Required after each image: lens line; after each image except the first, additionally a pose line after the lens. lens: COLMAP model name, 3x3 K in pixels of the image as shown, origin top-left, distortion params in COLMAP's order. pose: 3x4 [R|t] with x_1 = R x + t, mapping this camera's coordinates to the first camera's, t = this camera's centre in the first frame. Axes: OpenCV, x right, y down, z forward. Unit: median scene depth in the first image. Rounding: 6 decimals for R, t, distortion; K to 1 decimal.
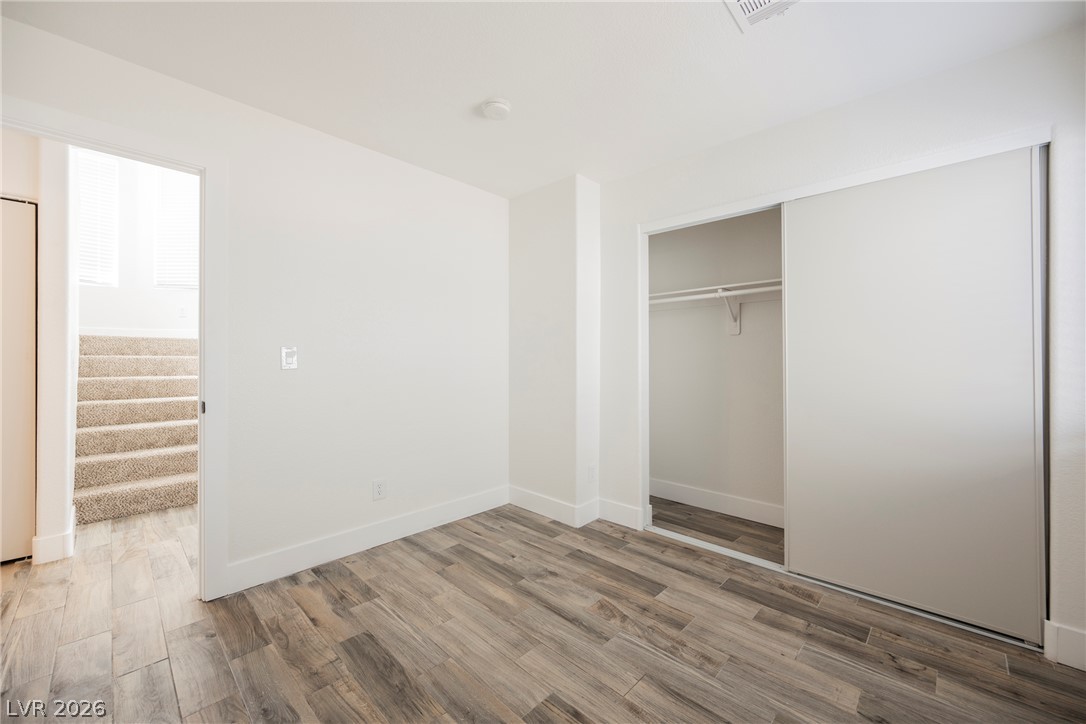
lens RADIAL K [[423.1, 0, 543.0], [0, 423.1, 357.6], [0, 0, 1]] dist [0.010057, 0.000005]
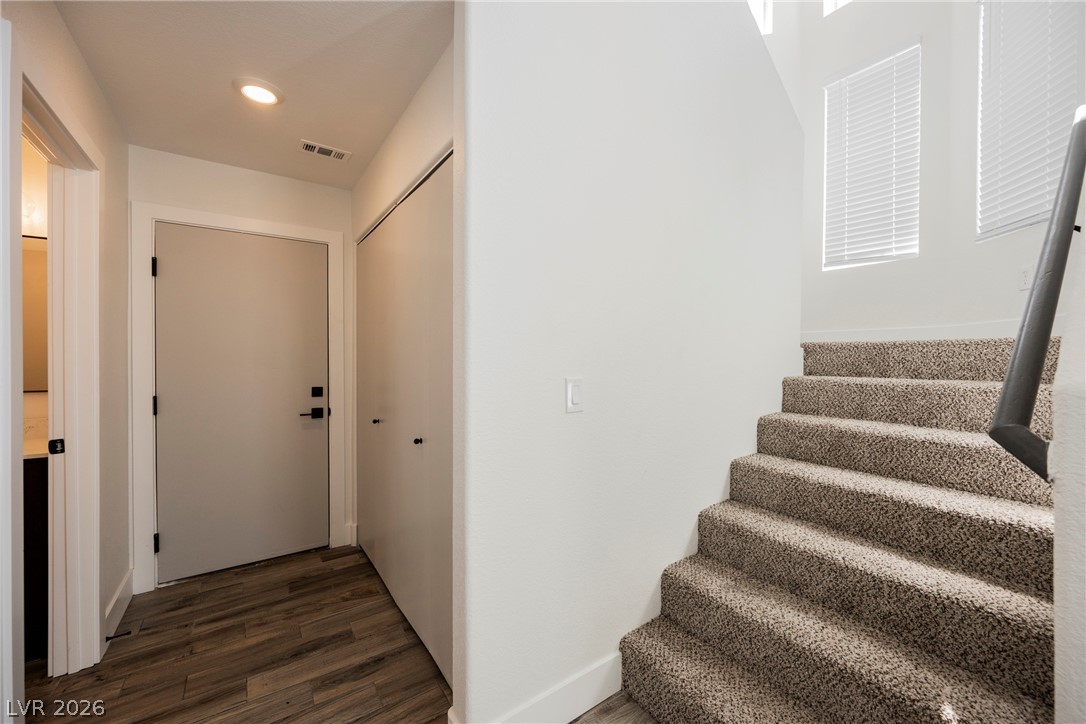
lens RADIAL K [[423.1, 0, 544.4], [0, 423.1, 360.5], [0, 0, 1]] dist [0.010057, 0.000005]
pose [[-0.178967, 0.003138, -0.983850, -0.363433], [-0.003652, 0.999986, 0.003854, -0.025778], [0.983848, 0.004282, -0.178953, 0.683962]]
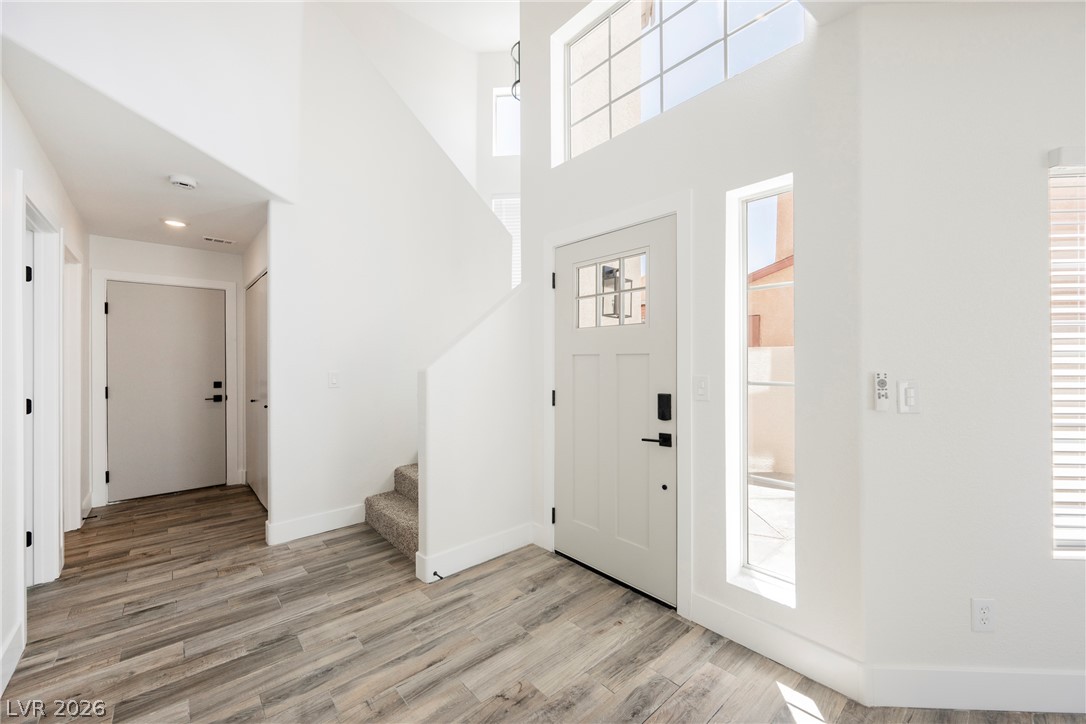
lens RADIAL K [[423.1, 0, 541.6], [0, 423.1, 361.8], [0, 0, 1]] dist [0.010057, 0.000005]
pose [[-0.076418, -0.005023, -0.997063, -0.004504], [0.001083, 0.999986, -0.005121, -0.022904], [0.997075, -0.001471, -0.076412, 1.055284]]
